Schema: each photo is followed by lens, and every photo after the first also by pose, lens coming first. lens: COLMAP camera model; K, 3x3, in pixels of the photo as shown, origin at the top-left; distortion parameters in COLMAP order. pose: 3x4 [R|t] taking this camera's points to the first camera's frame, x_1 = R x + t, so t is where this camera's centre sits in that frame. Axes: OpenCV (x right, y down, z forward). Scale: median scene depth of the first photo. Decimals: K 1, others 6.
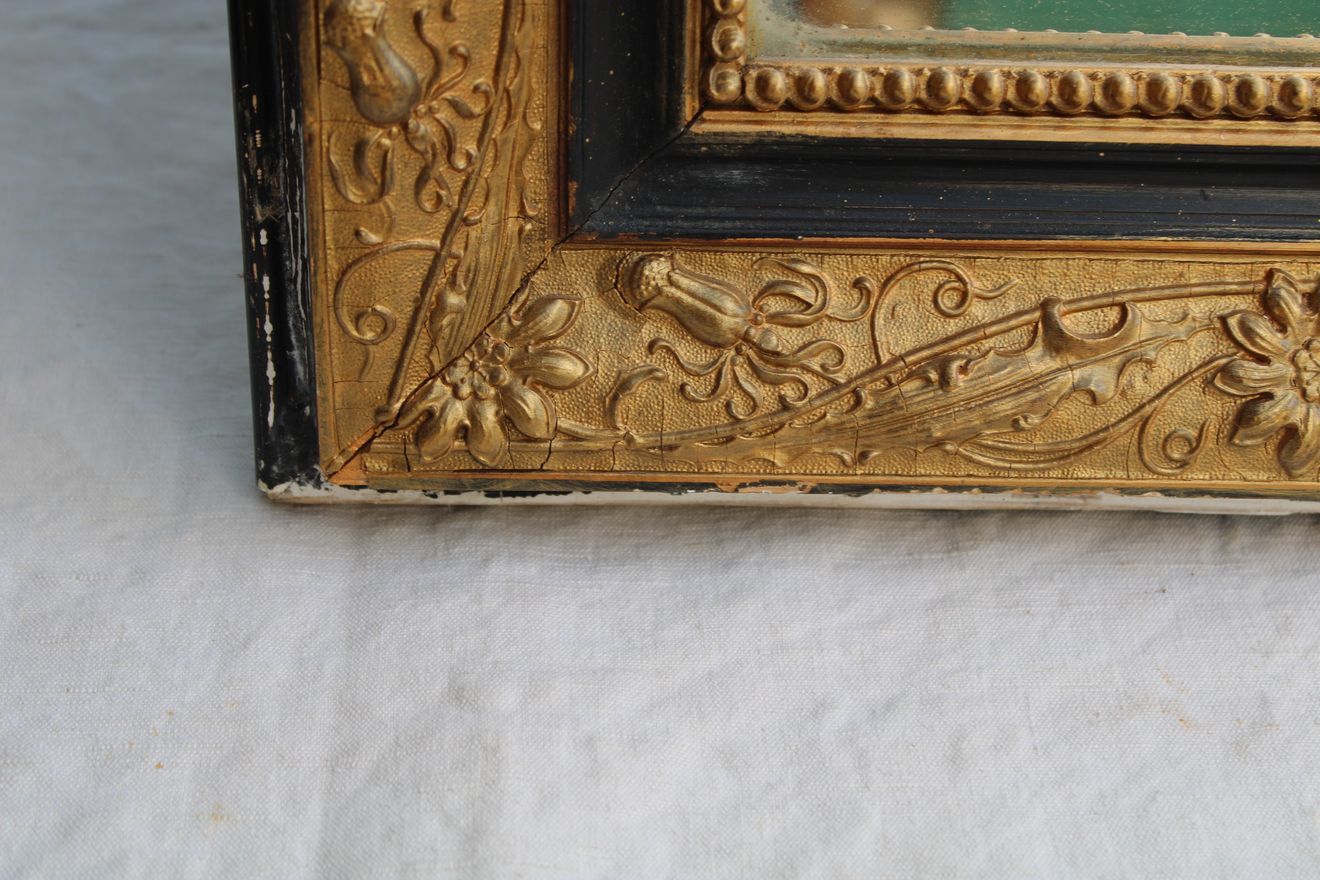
lens RADIAL K [[2449.4, 0, 661.8], [0, 2449.4, 432.9], [0, 0, 1]] dist [0.007330, 0.000000]
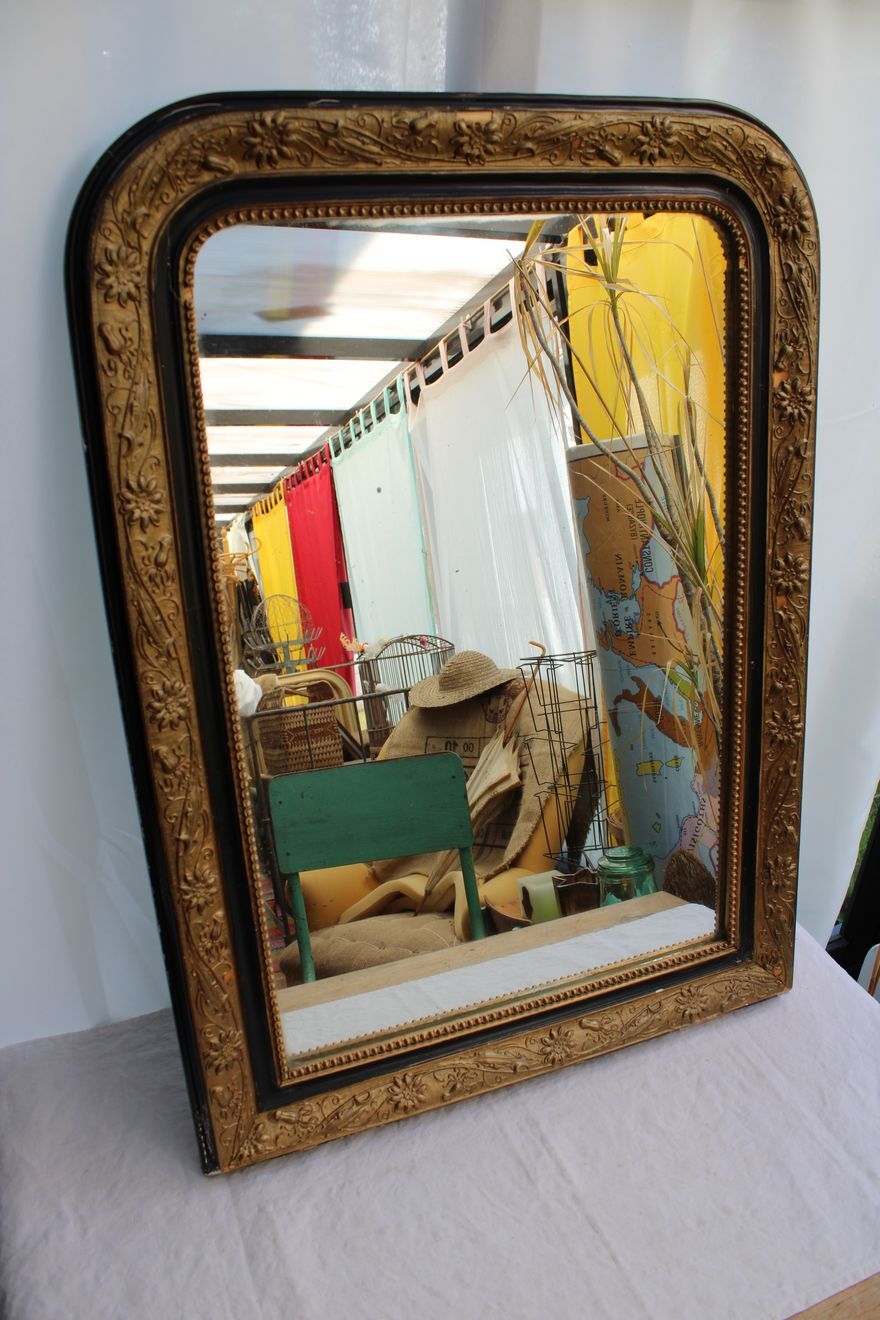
lens RADIAL K [[1086.6, 0, 436.3], [0, 1086.6, 651.4], [0, 0, 1]] dist [-0.161942, 0.121345]
pose [[0.939112, -0.181595, 0.291706, -0.157799], [0.237115, 0.956904, -0.167666, -0.533087], [-0.248688, 0.226625, 0.941698, -1.336671]]
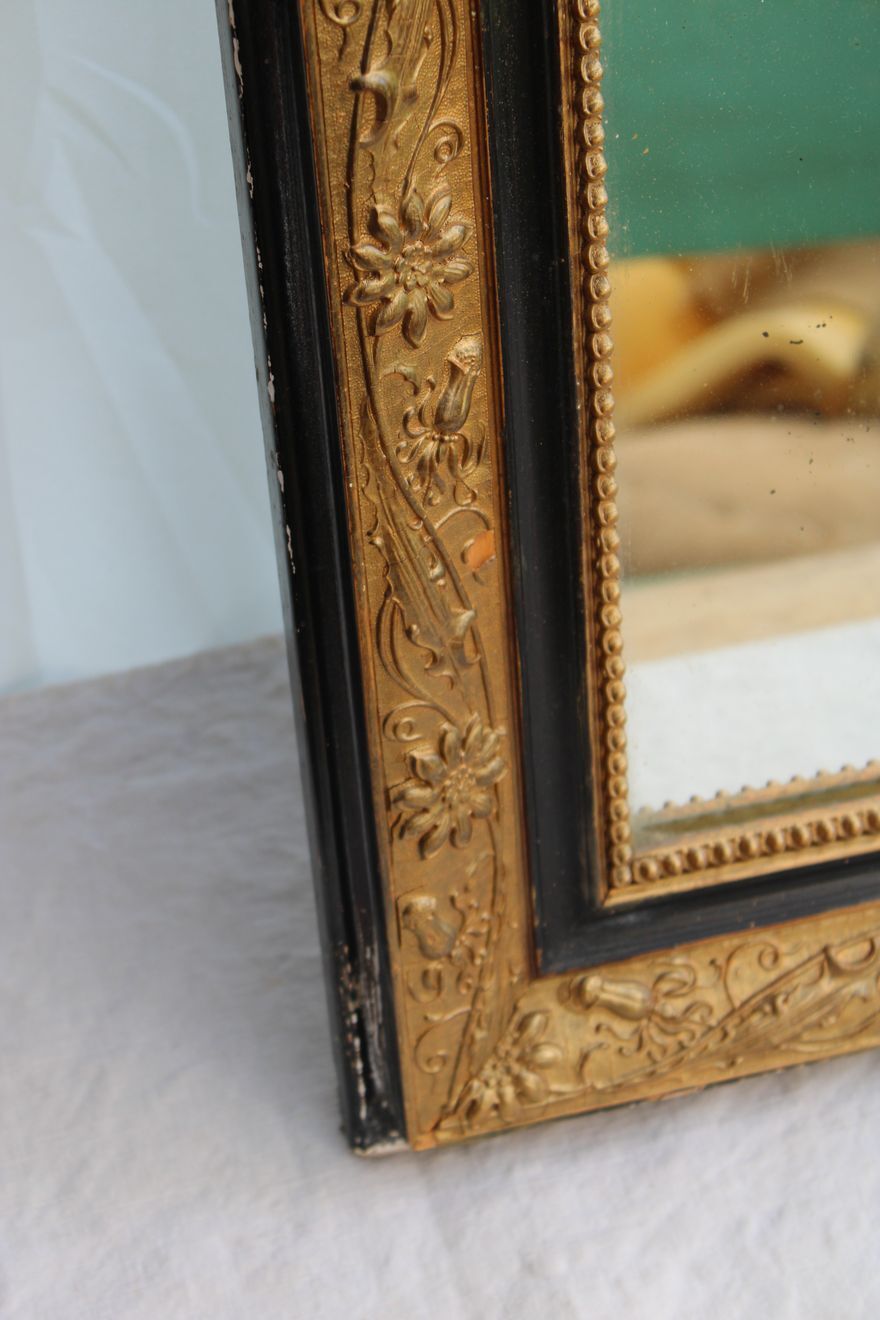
lens RADIAL K [[3148.1, 0, 428.2], [0, 3148.1, 662.9], [0, 0, 1]] dist [0.059422, 0.000000]
pose [[0.972894, -0.198319, 0.118943, -0.312065], [0.185239, 0.976227, 0.112545, -0.525853], [-0.138435, -0.087461, 0.986502, -1.012217]]
